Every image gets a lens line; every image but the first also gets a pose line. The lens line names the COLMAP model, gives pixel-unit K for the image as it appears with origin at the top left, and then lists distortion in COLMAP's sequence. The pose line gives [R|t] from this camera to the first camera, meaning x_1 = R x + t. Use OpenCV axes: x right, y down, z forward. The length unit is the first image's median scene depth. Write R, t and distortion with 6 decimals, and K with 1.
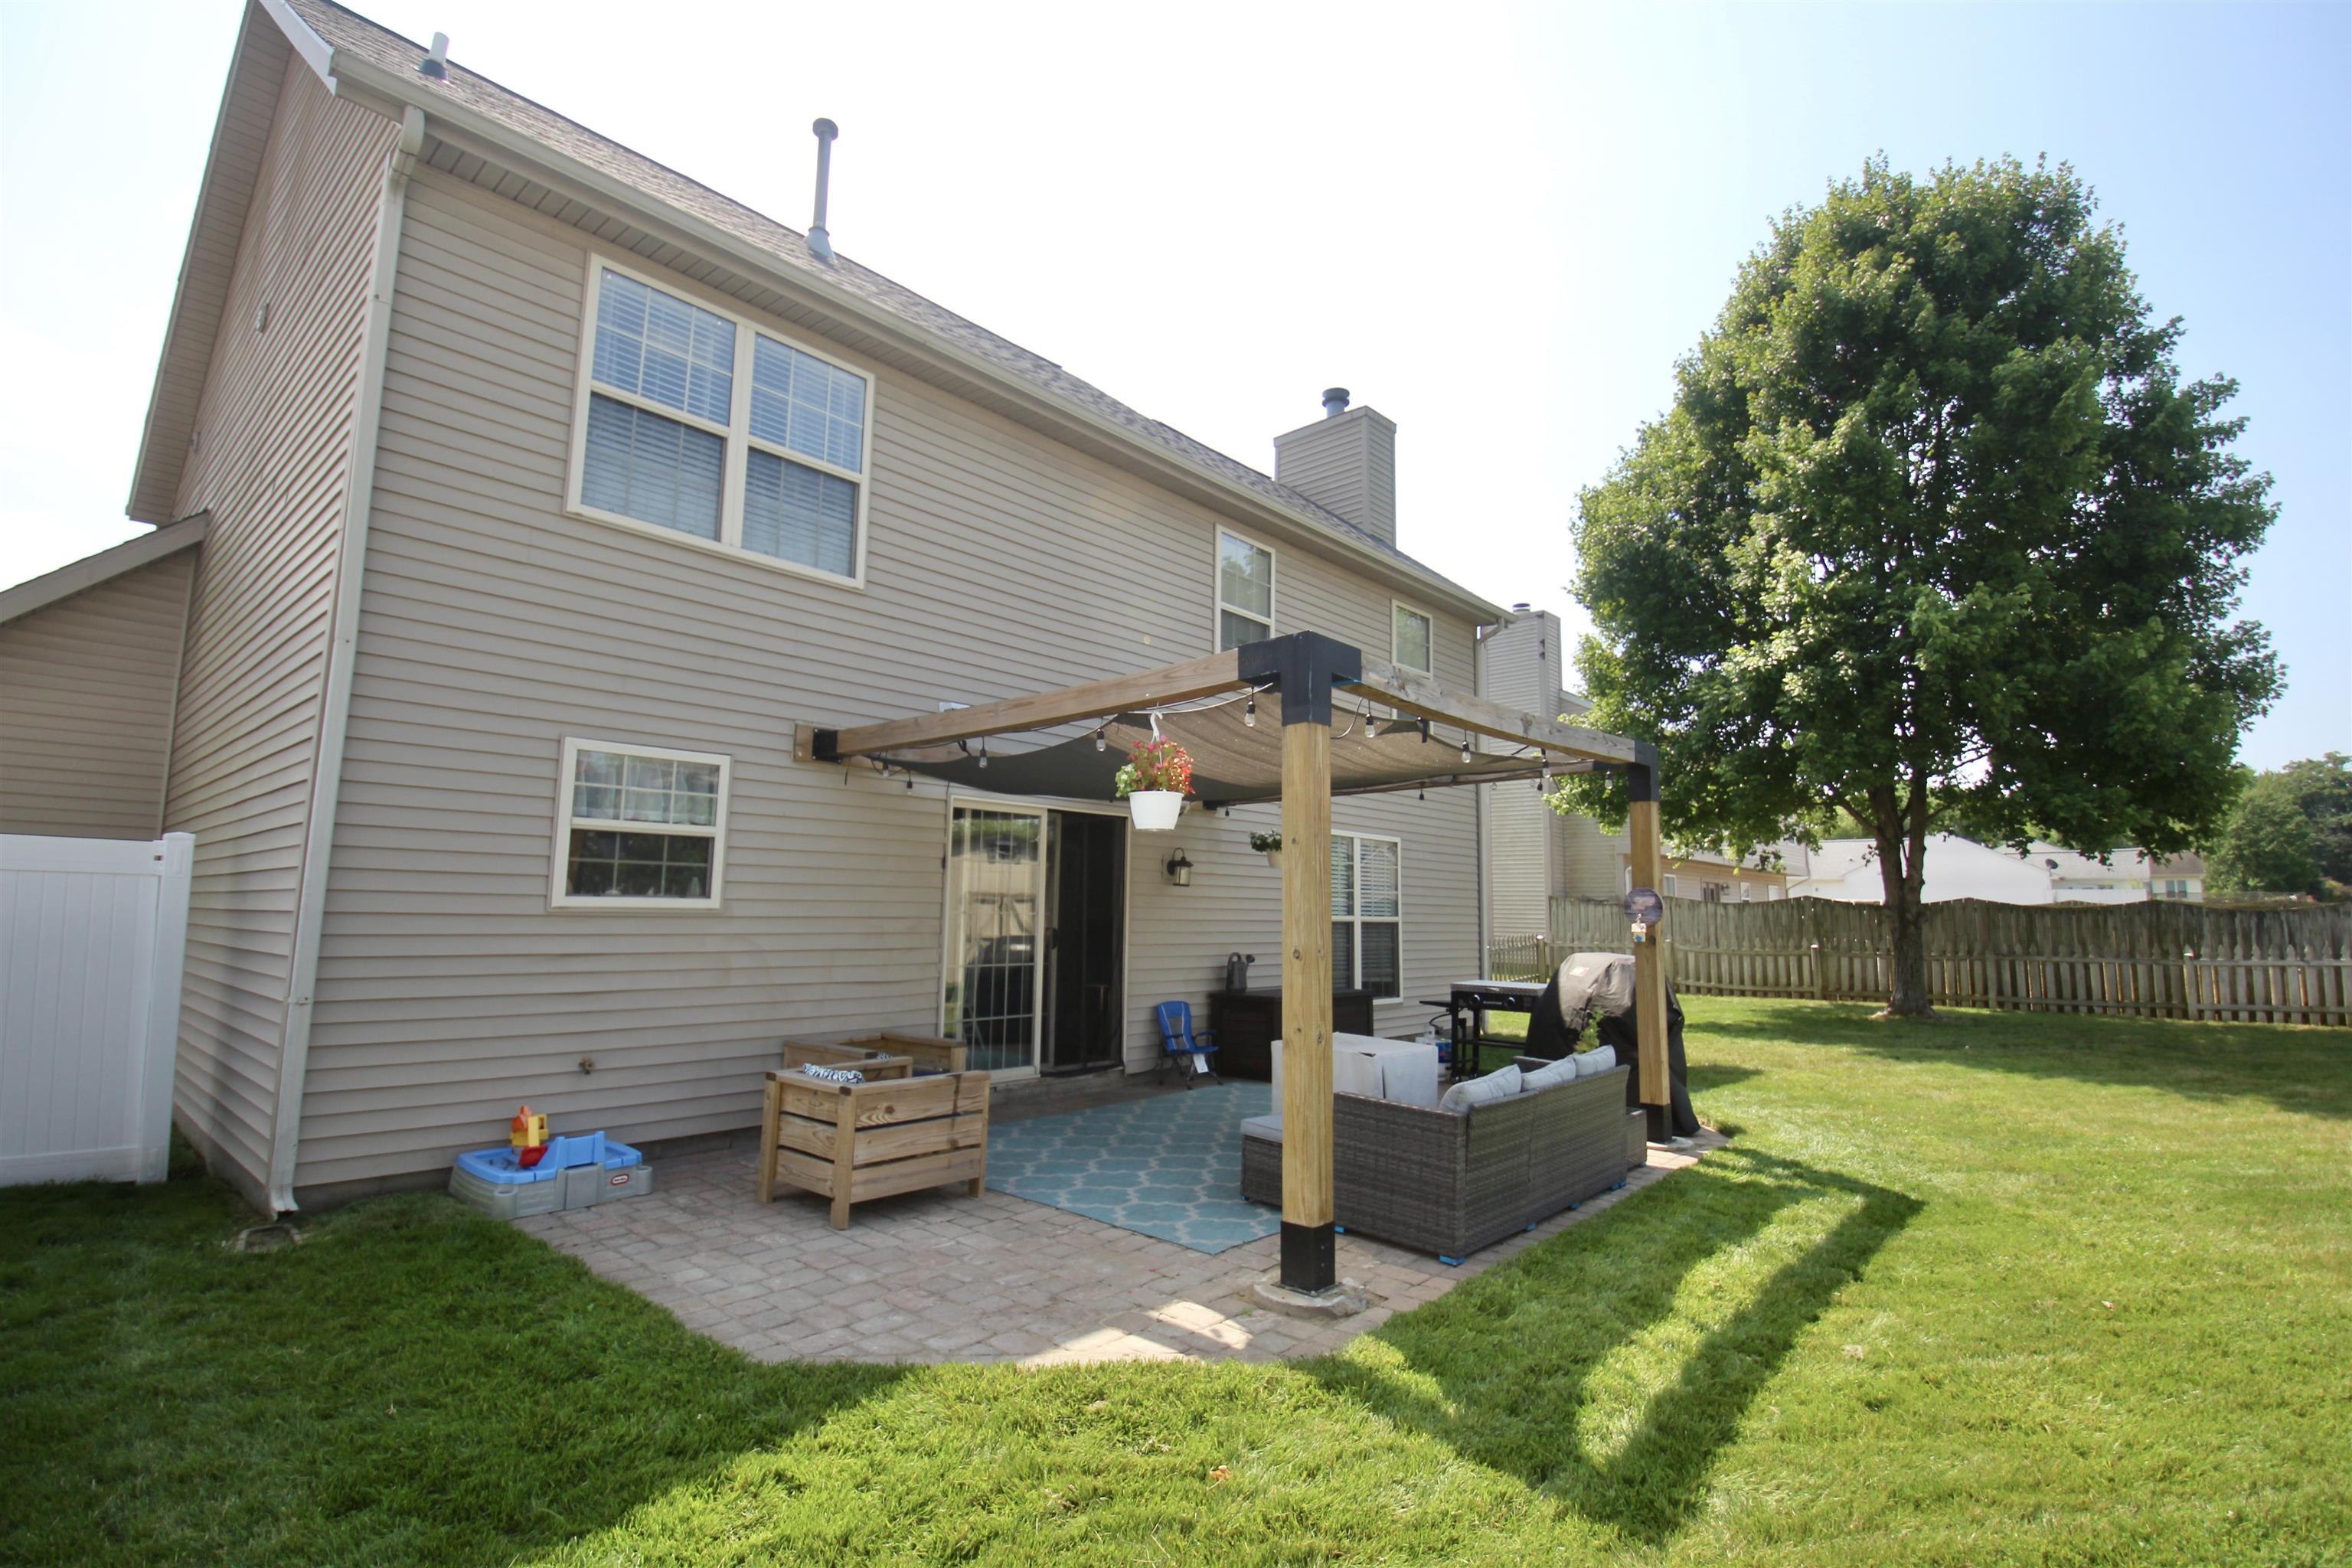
lens RADIAL K [[1106.0, 0, 1185.2], [0, 1106.0, 773.7], [0, 0, 1]] dist [-0.009131, -0.010776]
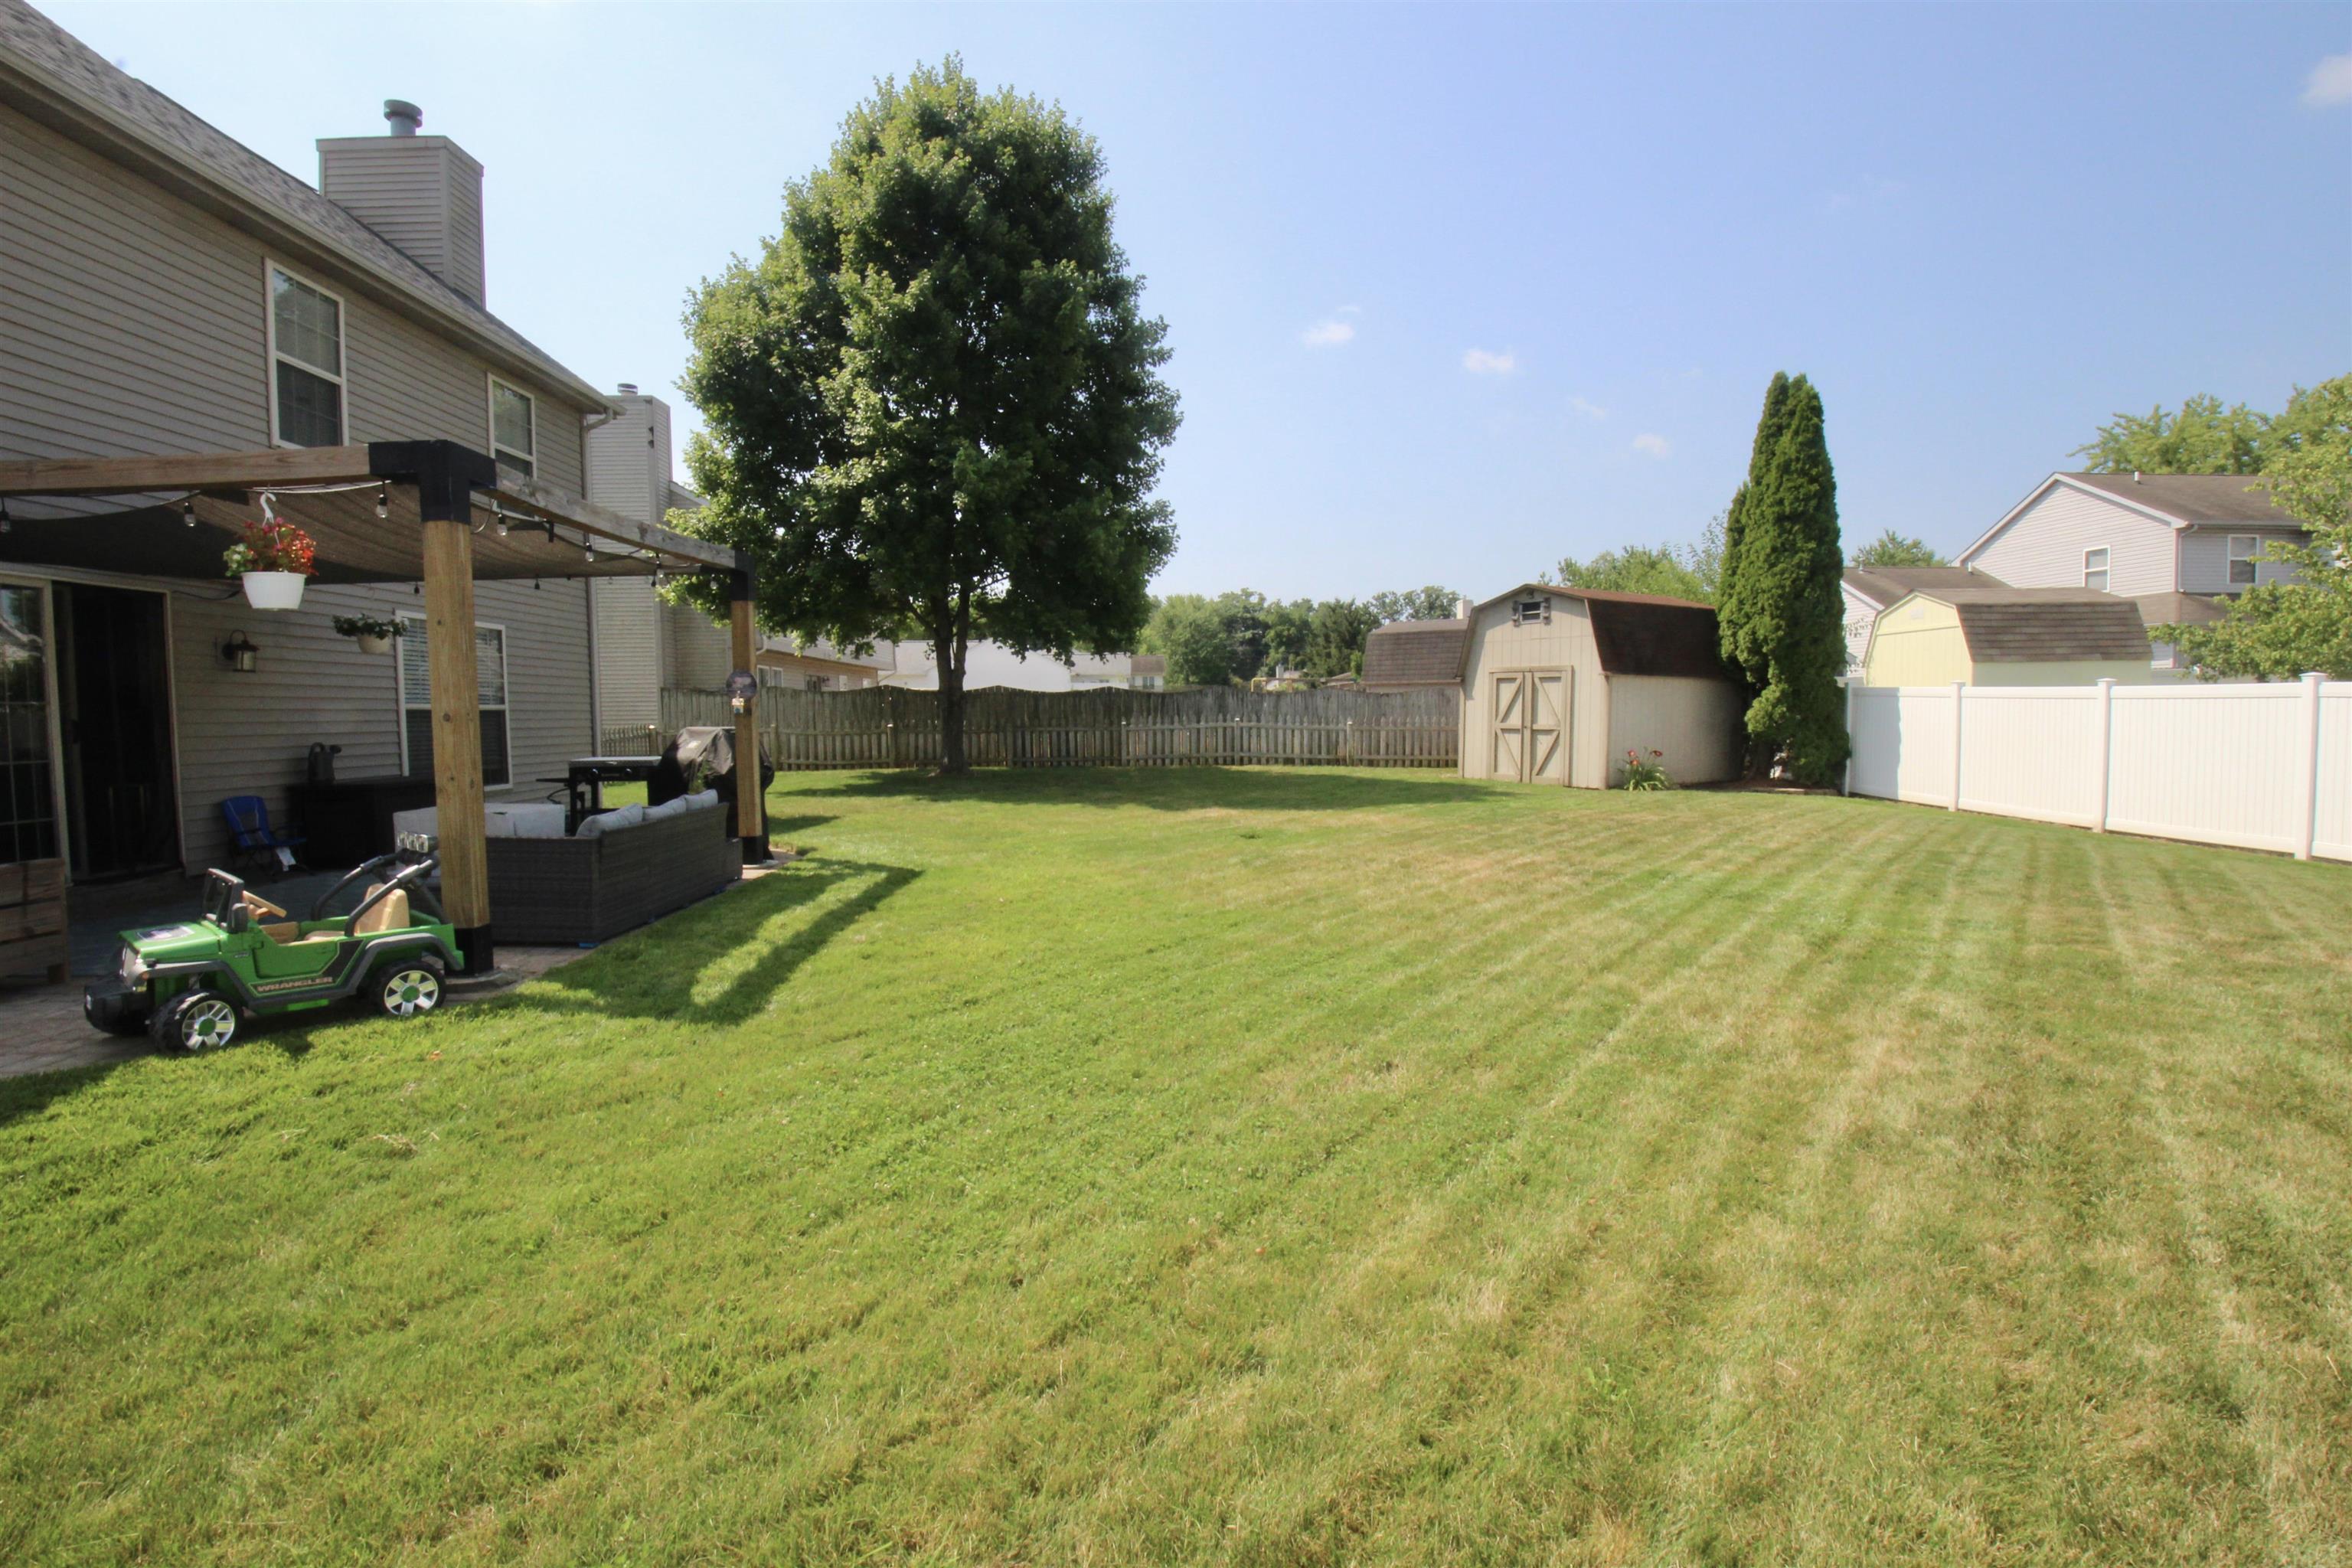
lens RADIAL K [[1106.0, 0, 1180.8], [0, 1106.0, 784.8], [0, 0, 1]] dist [-0.009131, -0.010776]
pose [[0.727547, -0.068246, 0.682655, -0.054608], [-0.064261, 0.983886, 0.166848, -0.005687], [-0.683041, -0.165258, 0.711438, -0.160713]]
